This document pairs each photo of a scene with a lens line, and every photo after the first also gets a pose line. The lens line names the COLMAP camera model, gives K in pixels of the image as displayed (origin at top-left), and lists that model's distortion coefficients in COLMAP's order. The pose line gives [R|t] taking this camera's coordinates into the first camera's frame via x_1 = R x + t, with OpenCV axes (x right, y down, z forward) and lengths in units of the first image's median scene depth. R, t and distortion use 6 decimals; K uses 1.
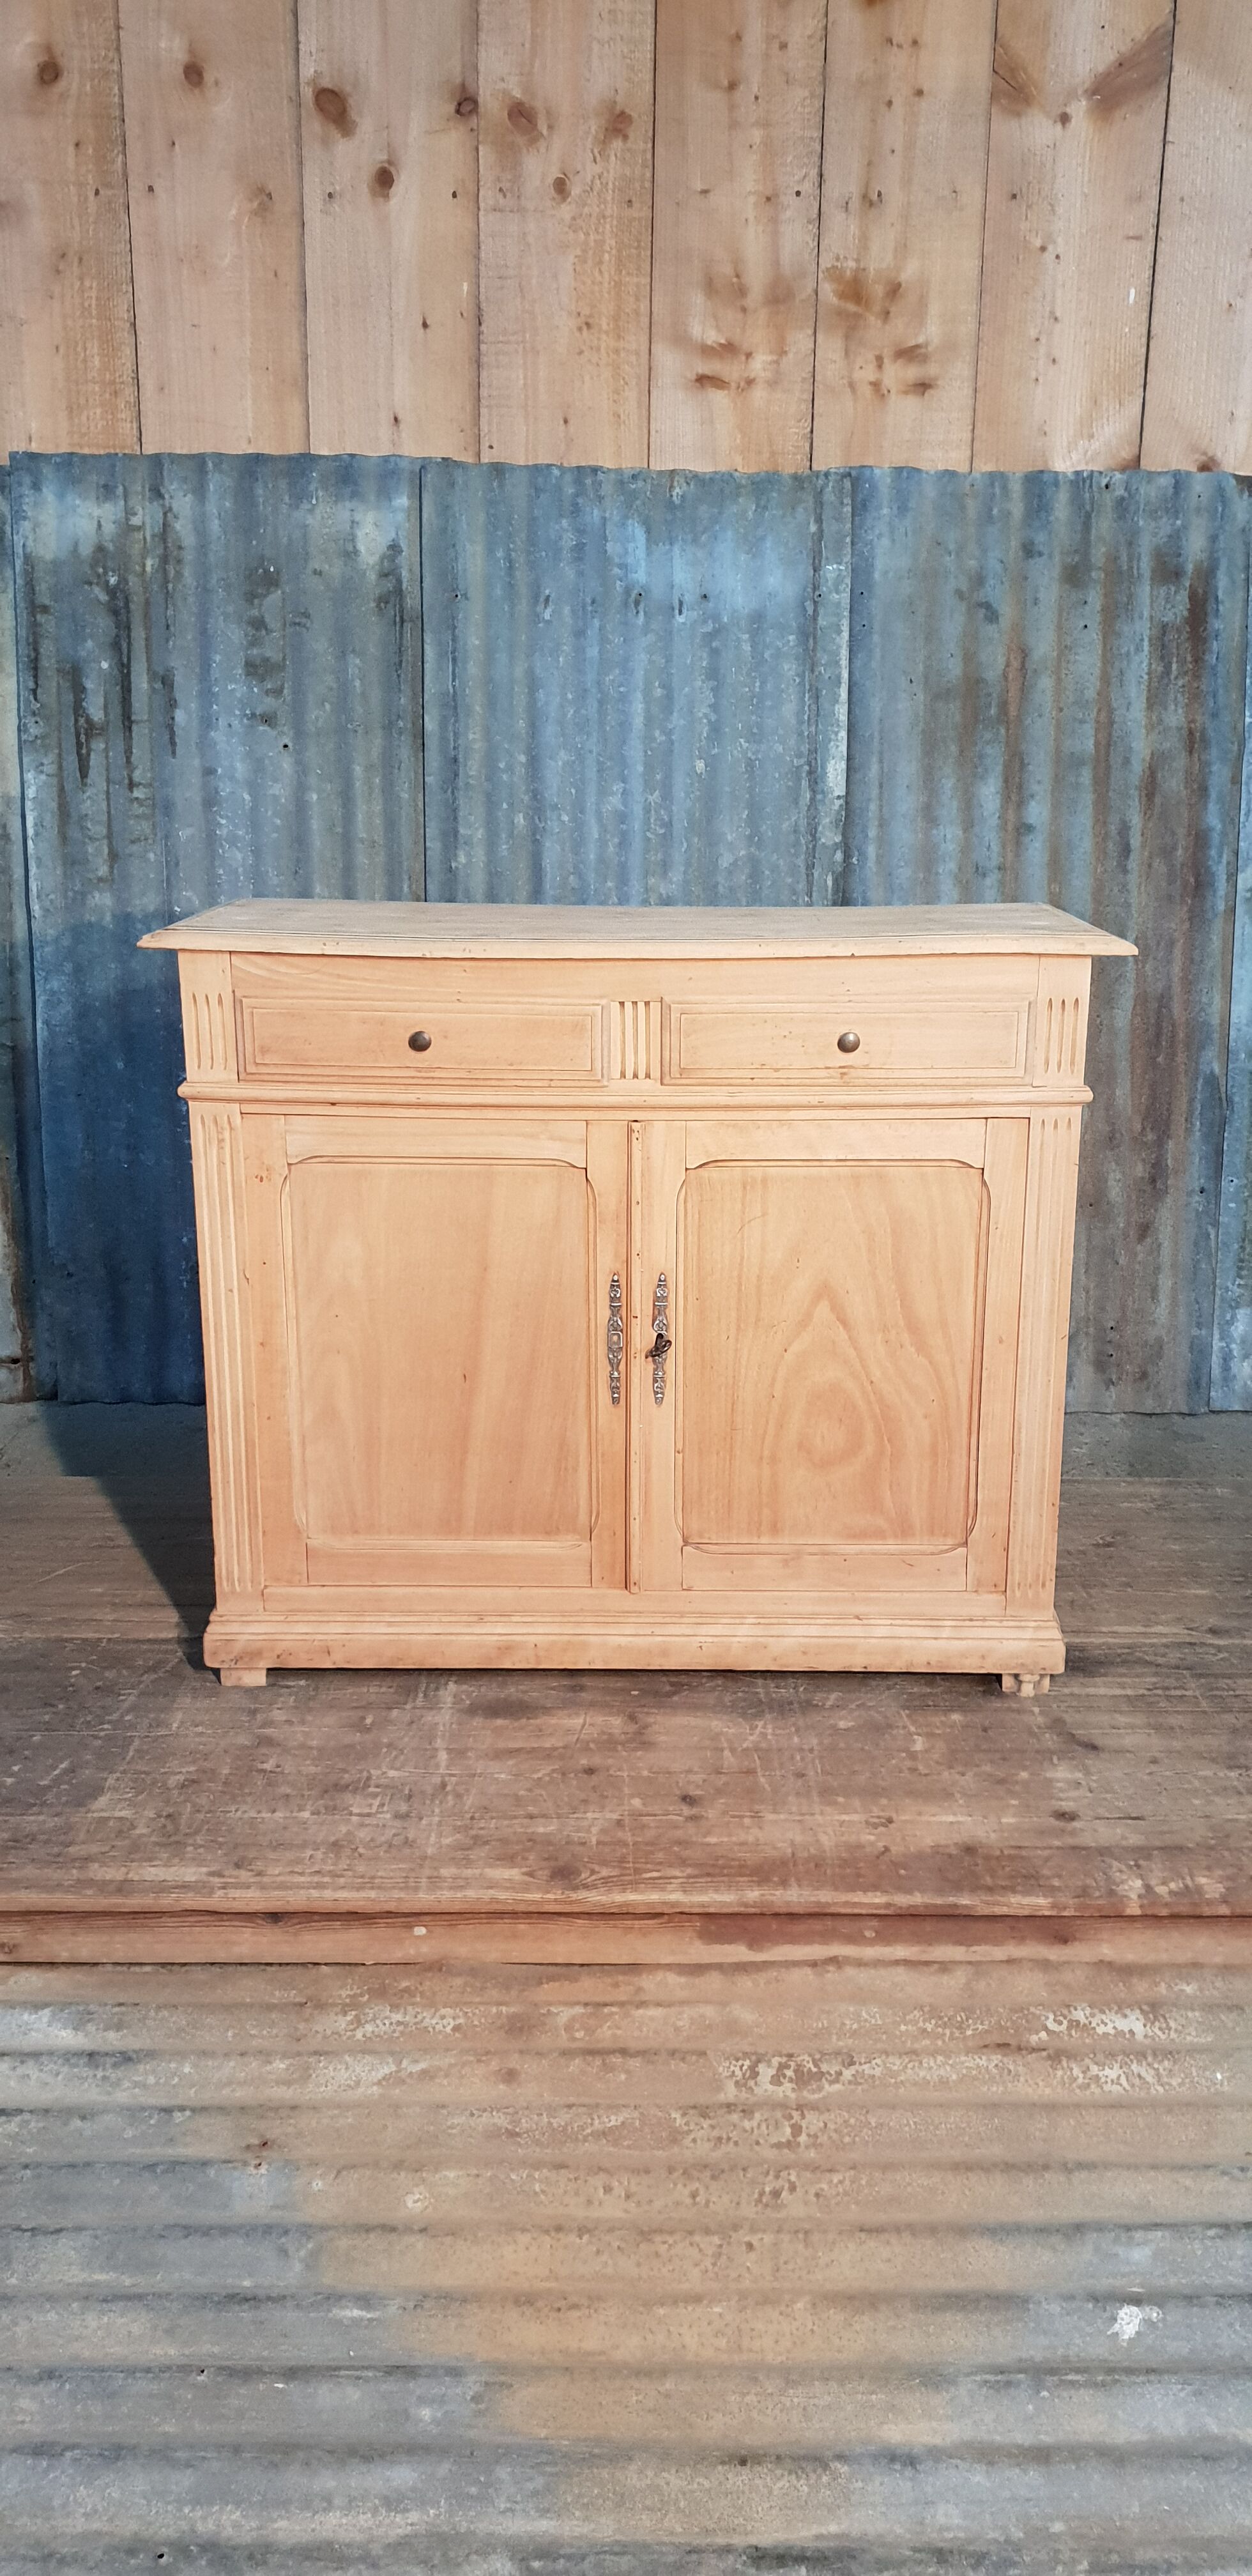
lens RADIAL K [[2030.2, 0, 669.1], [0, 2030.2, 1288.7], [0, 0, 1]] dist [0.003702, 0.006366]
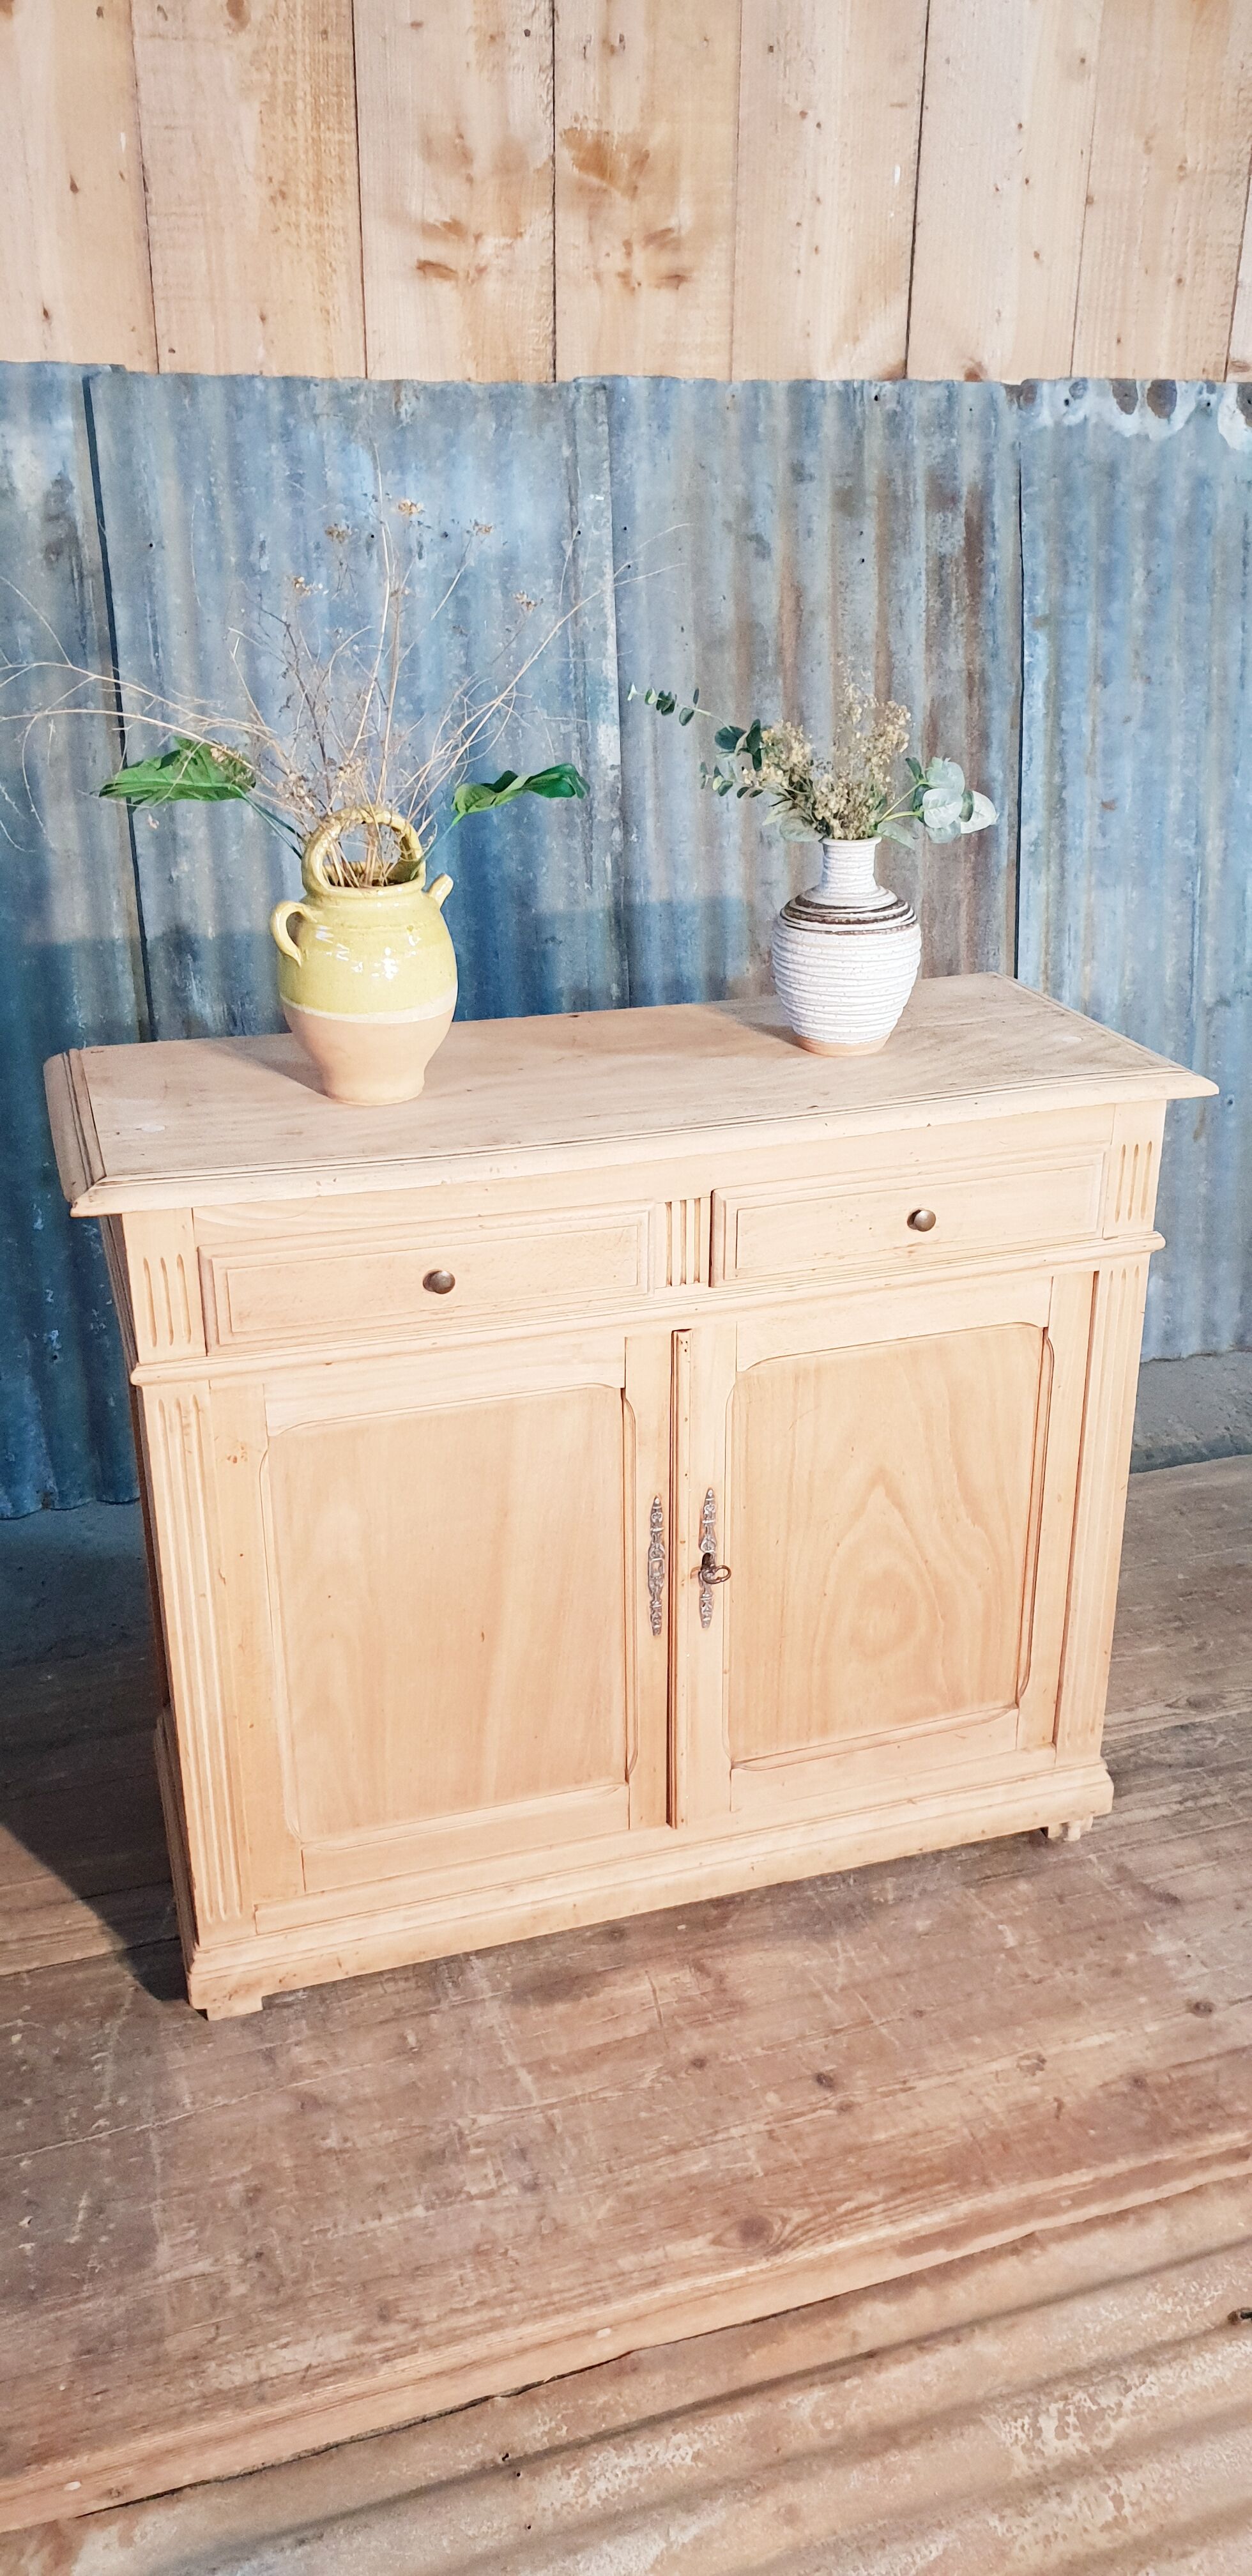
lens RADIAL K [[2030.2, 0, 657.1], [0, 2030.2, 1281.3], [0, 0, 1]] dist [0.003702, 0.006366]
pose [[0.949644, -0.126602, 0.286616, -0.183457], [0.084894, 0.984483, 0.153578, -0.161445], [-0.301612, -0.121513, 0.945656, 0.141821]]
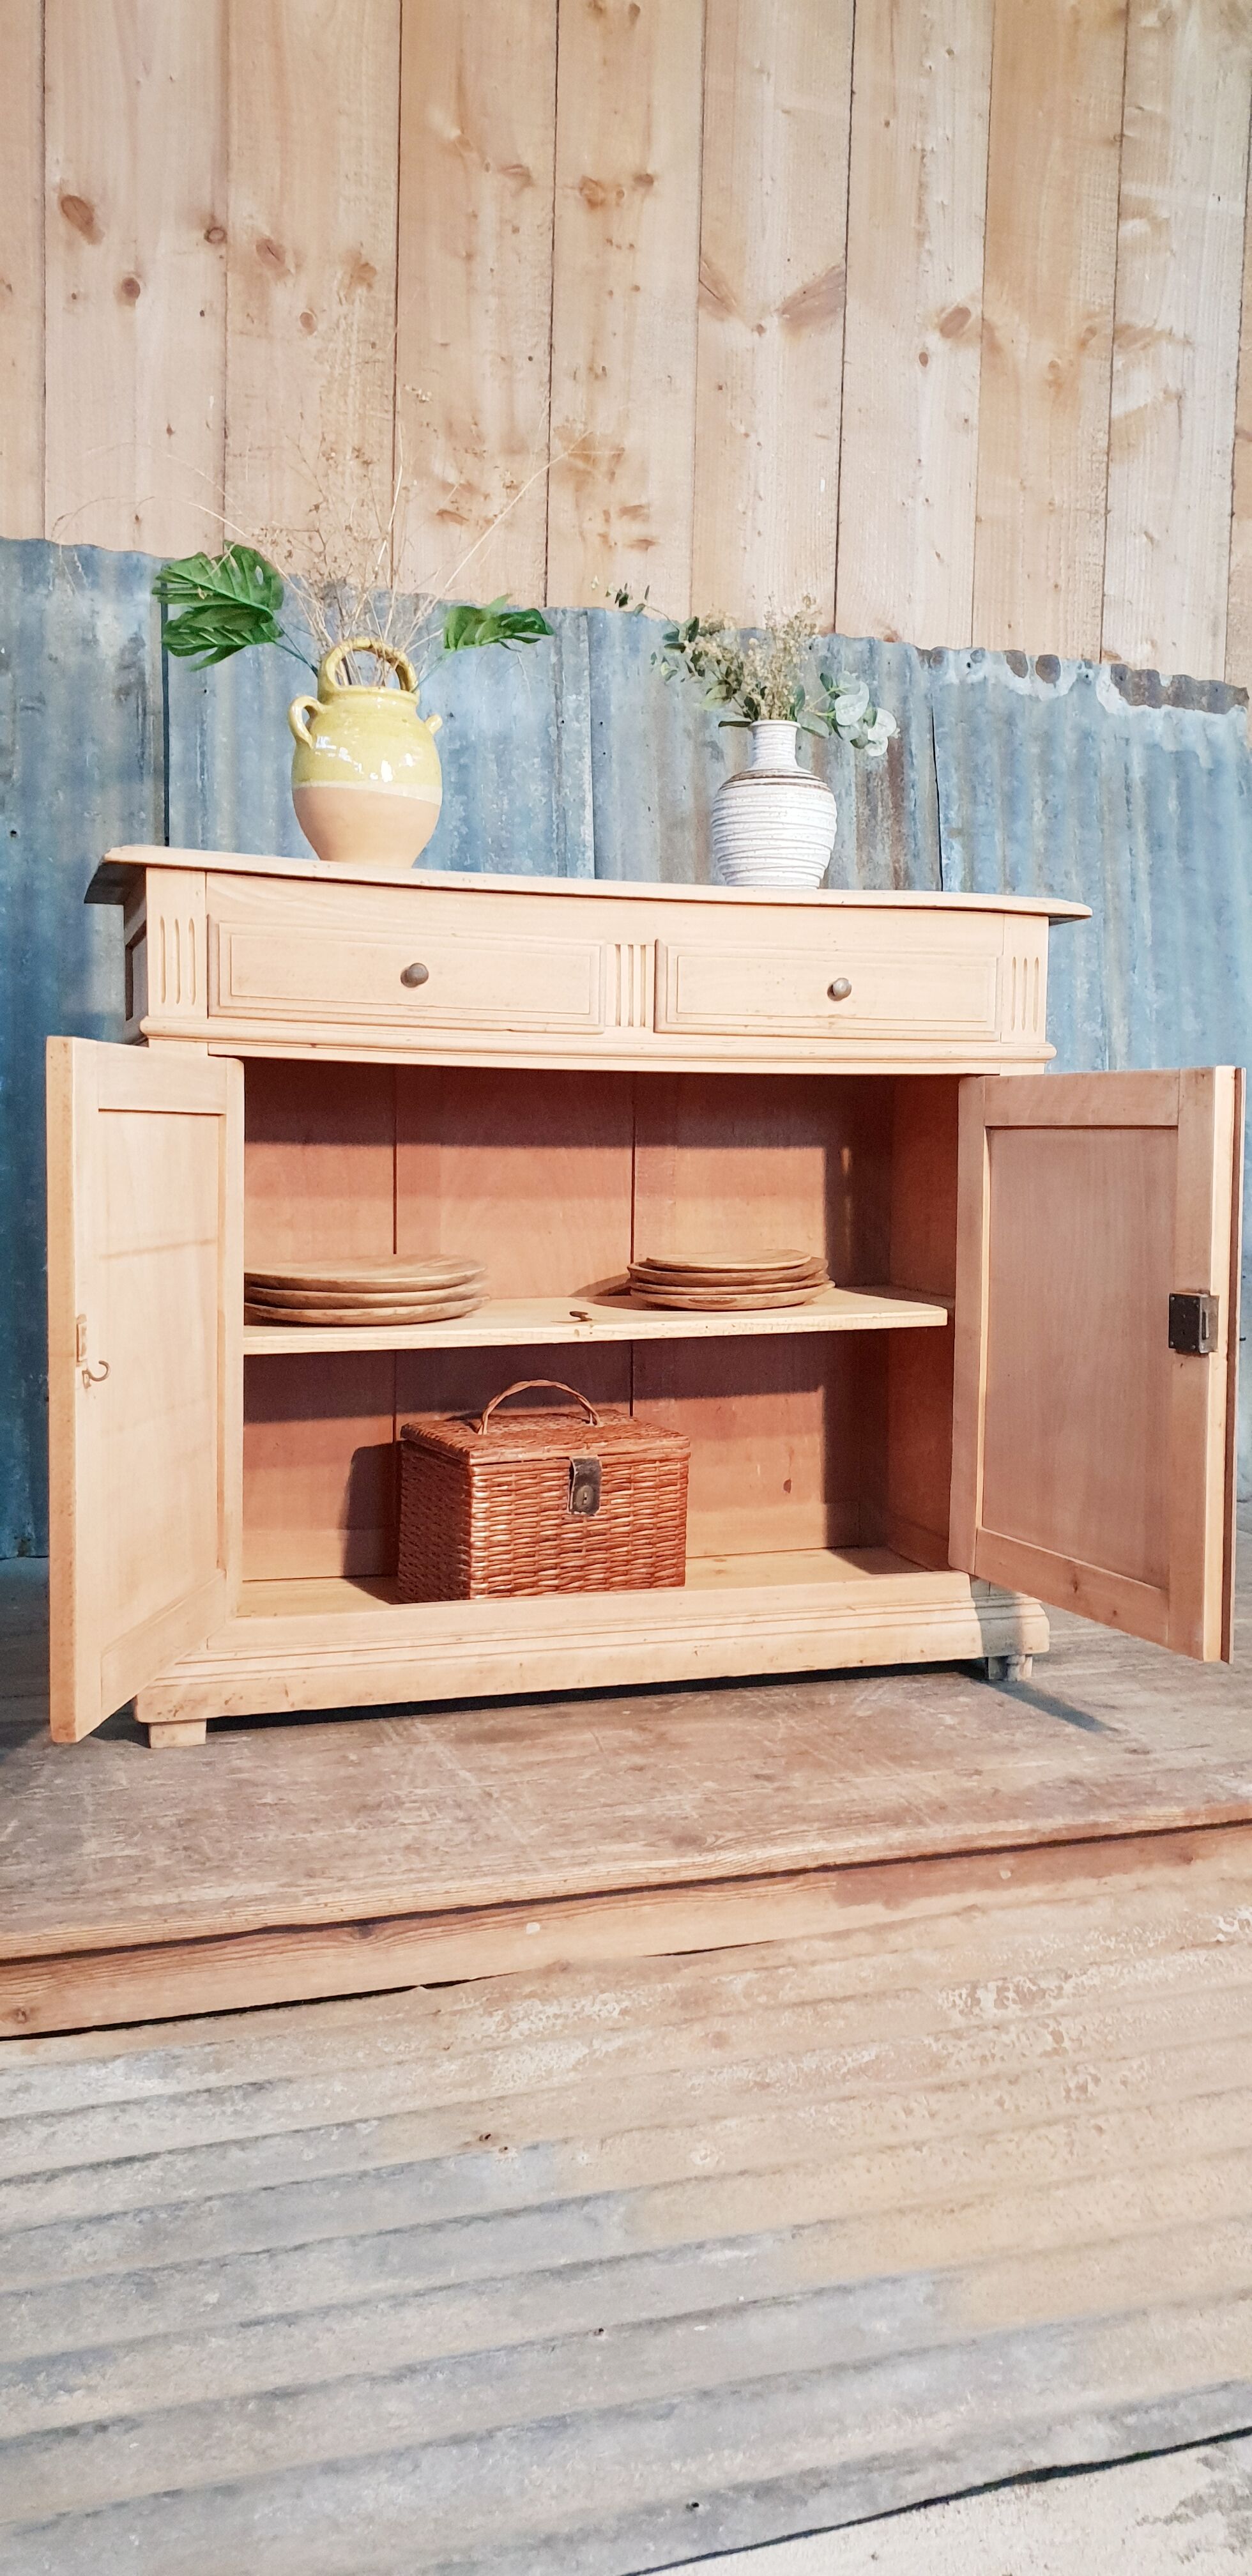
lens RADIAL K [[2030.2, 0, 674.0], [0, 2030.2, 1281.7], [0, 0, 1]] dist [0.003702, 0.006366]
pose [[0.946665, -0.014800, 0.321879, -0.210896], [0.077897, 0.979825, -0.184049, 0.132632], [-0.312661, 0.199307, 0.928719, 0.085471]]
